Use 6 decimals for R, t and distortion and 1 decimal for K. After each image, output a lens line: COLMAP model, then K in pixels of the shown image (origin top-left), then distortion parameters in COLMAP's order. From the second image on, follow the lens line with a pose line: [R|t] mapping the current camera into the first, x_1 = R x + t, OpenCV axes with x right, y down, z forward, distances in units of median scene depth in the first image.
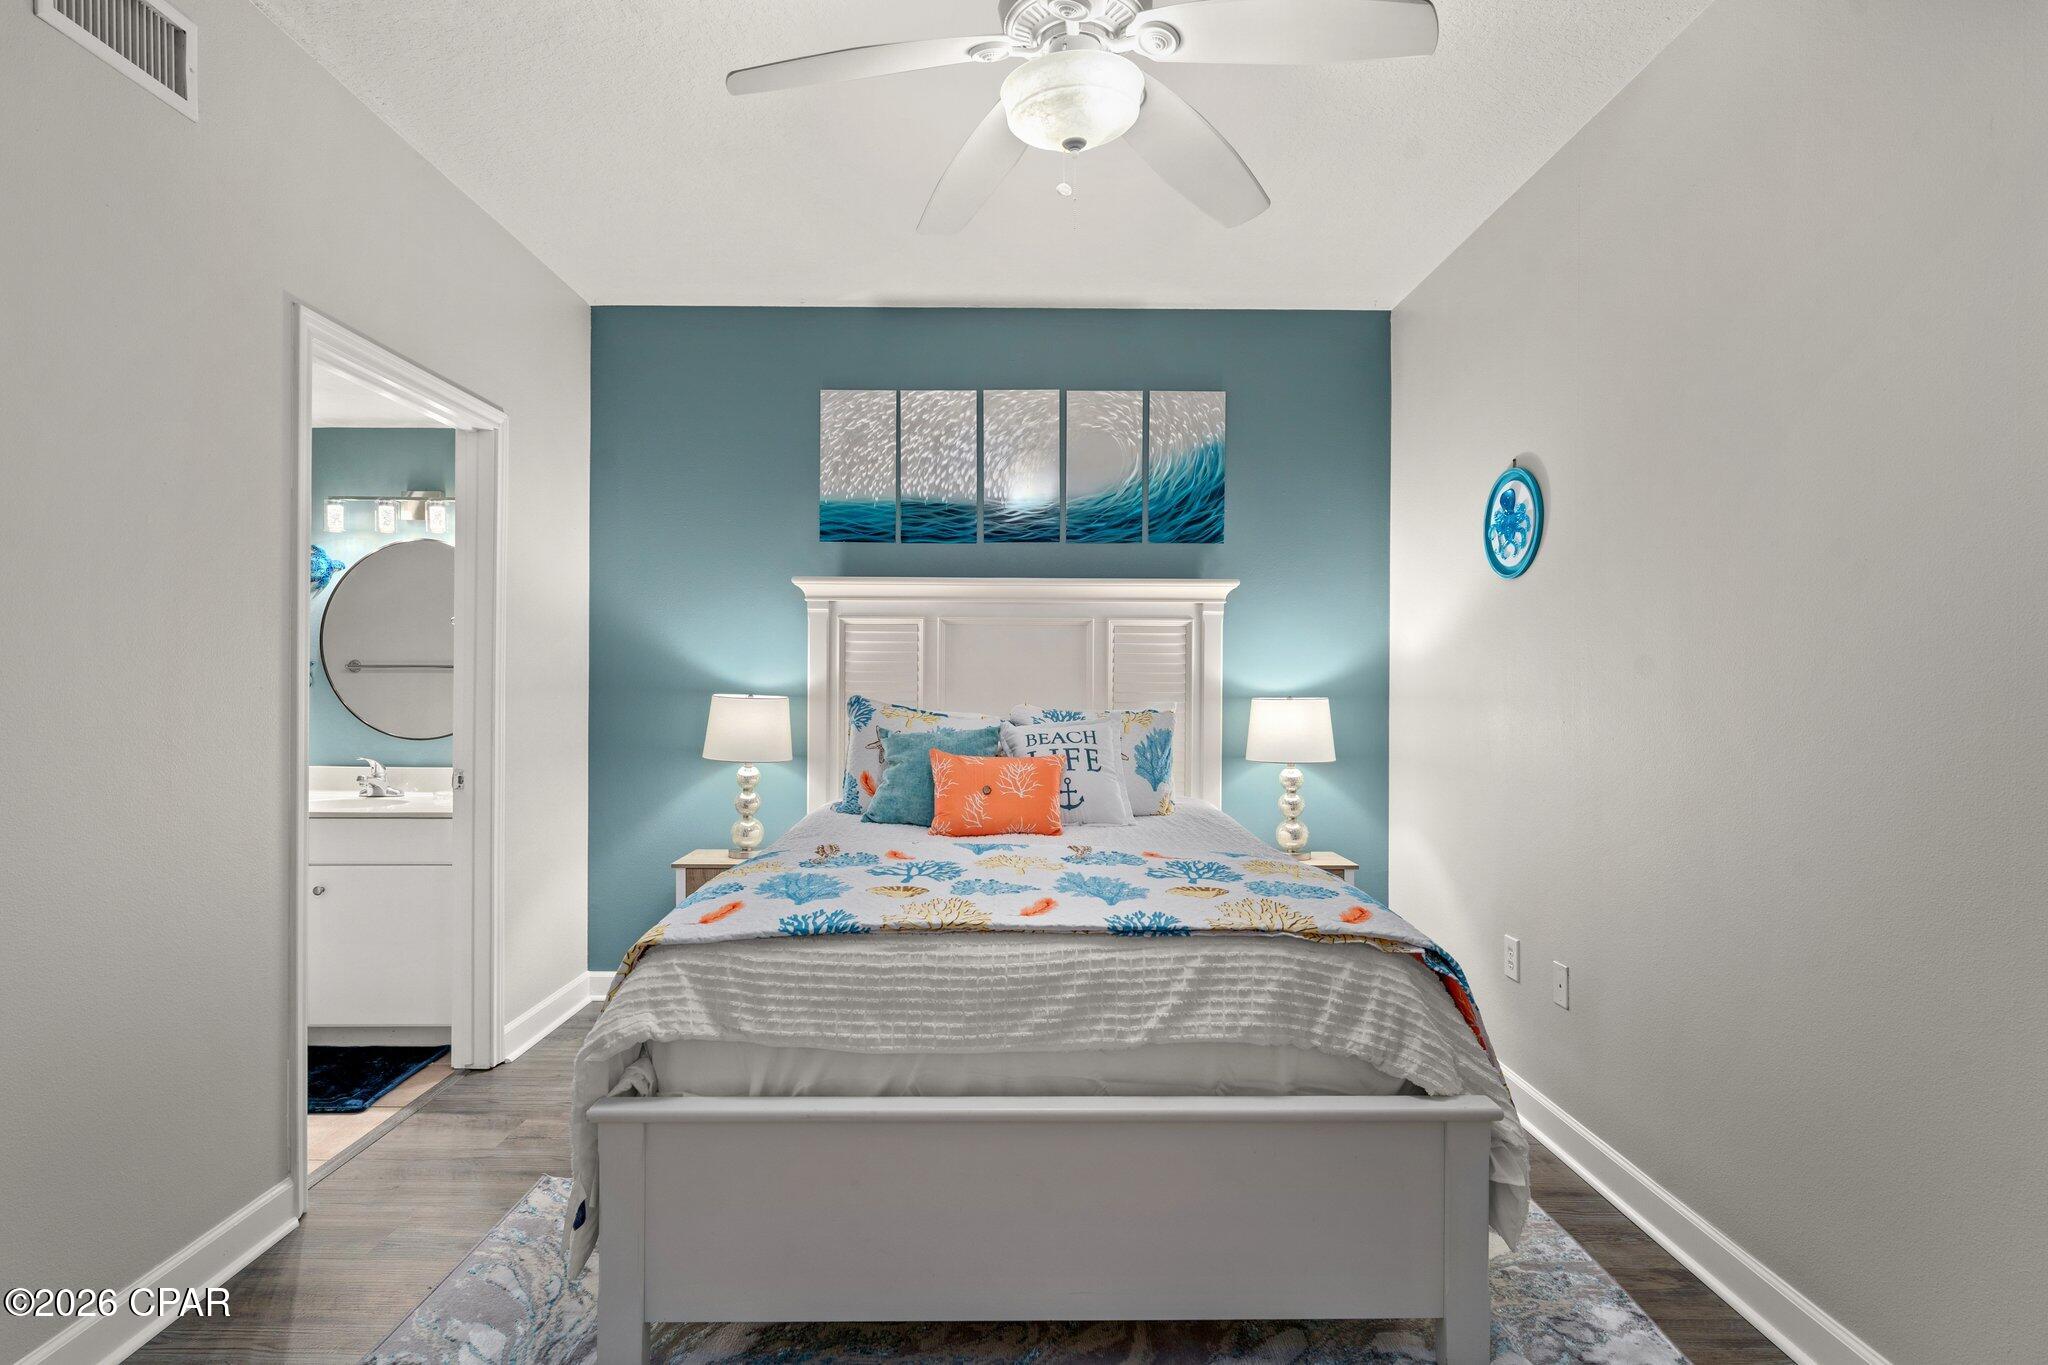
lens RADIAL K [[1016.0, 0, 1002.0], [0, 1016.0, 683.0], [0, 0, 1]] dist [0.003557, -0.000186]
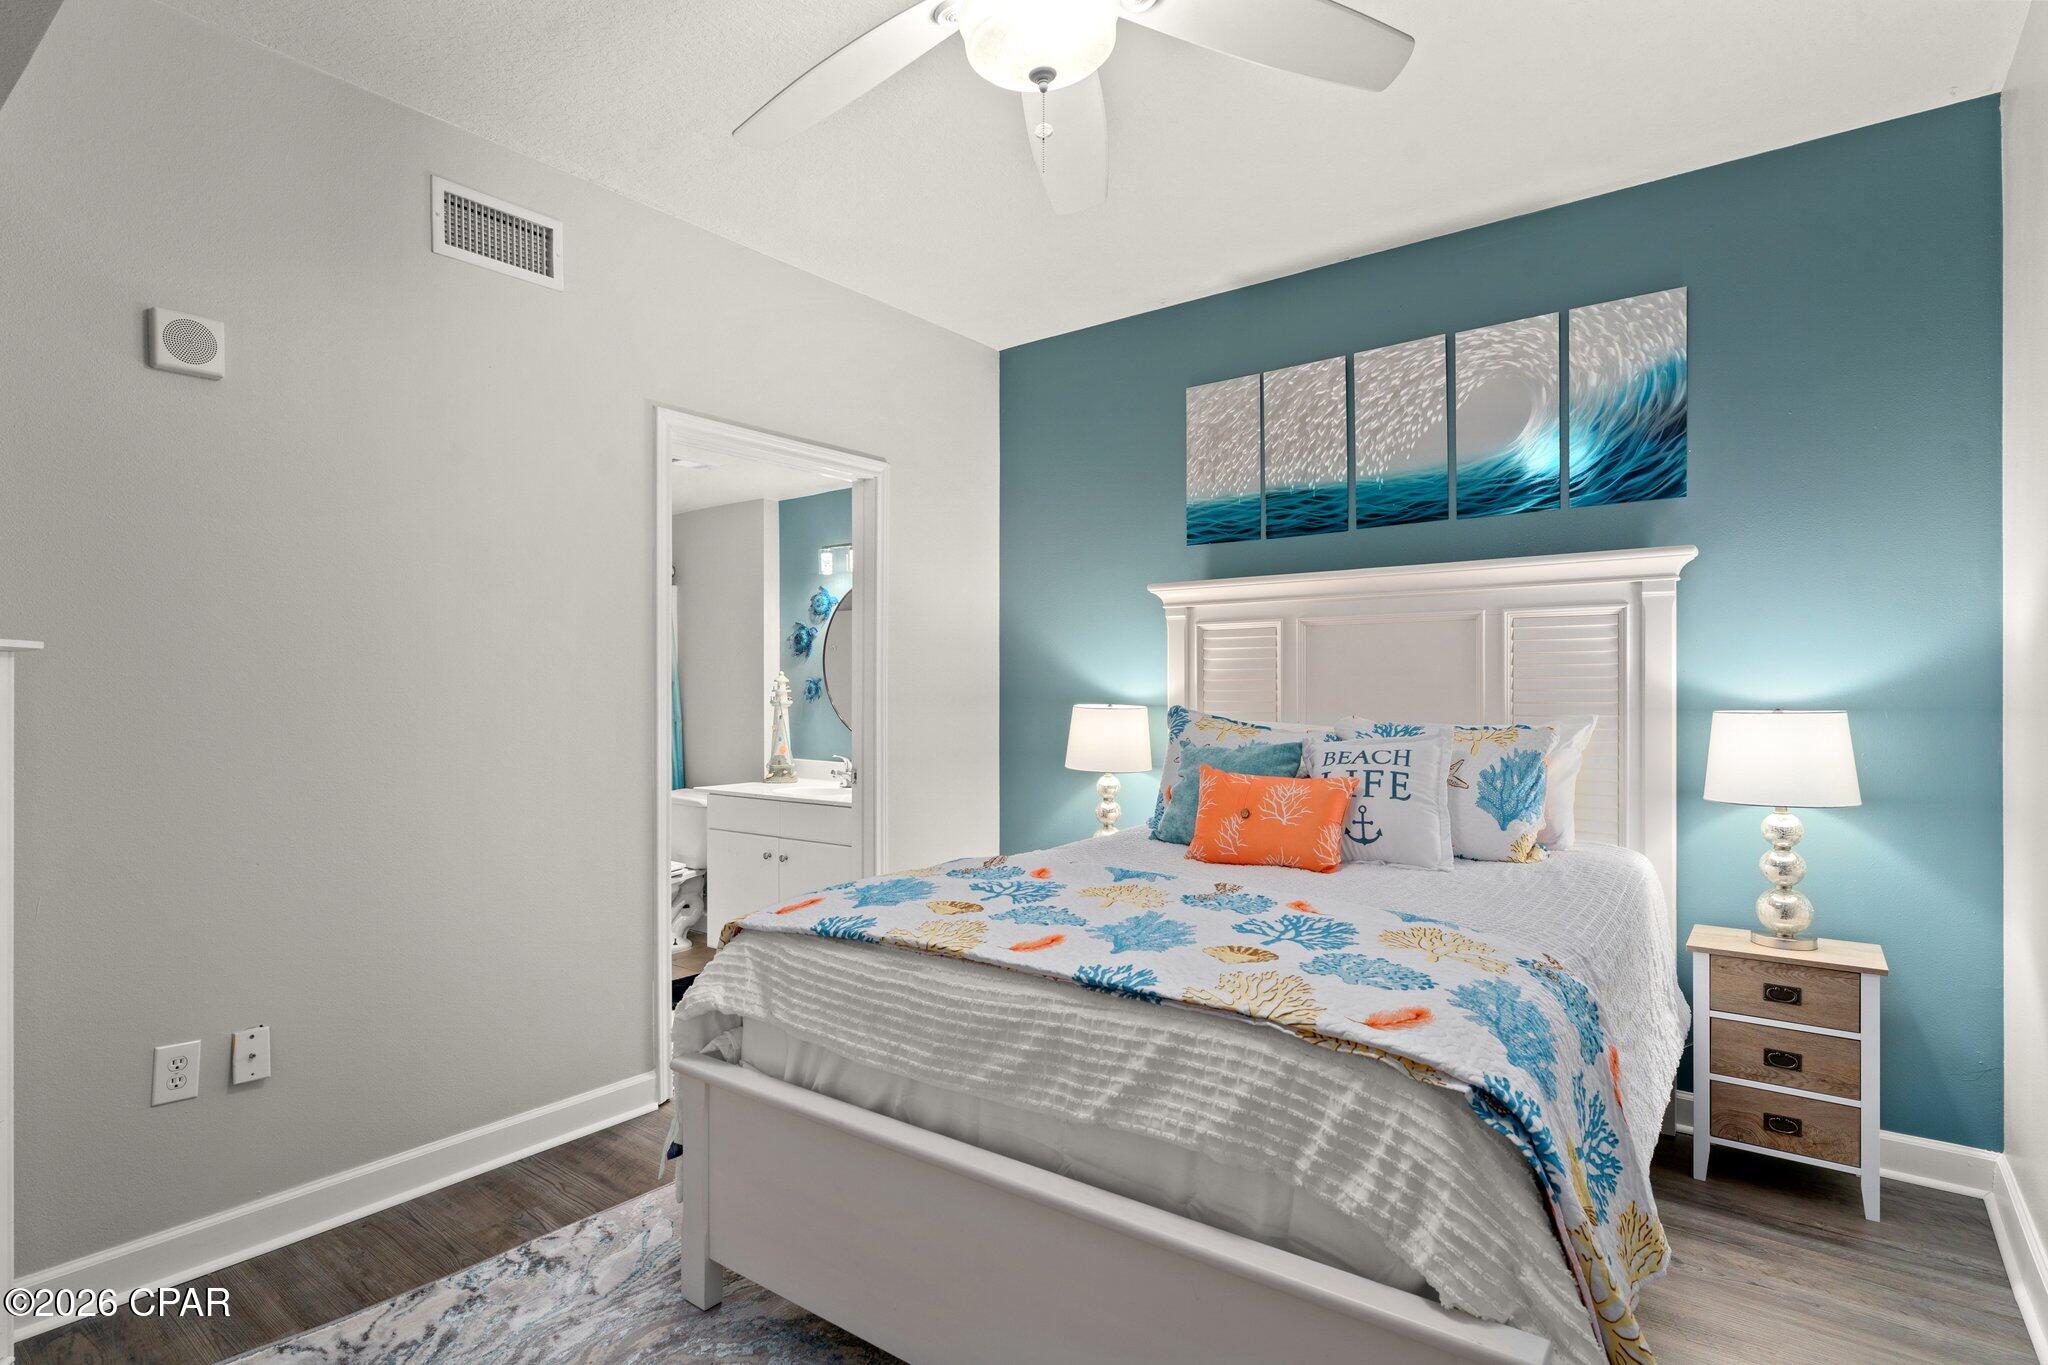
lens RADIAL K [[1016.0, 0, 1016.7], [0, 1016.0, 688.3], [0, 0, 1]] dist [0.003557, -0.000186]
pose [[0.798895, -0.008243, -0.601414, 0.320187], [0.004958, 0.999962, -0.007119, 0.002089], [0.601450, 0.002706, 0.798906, 0.159127]]
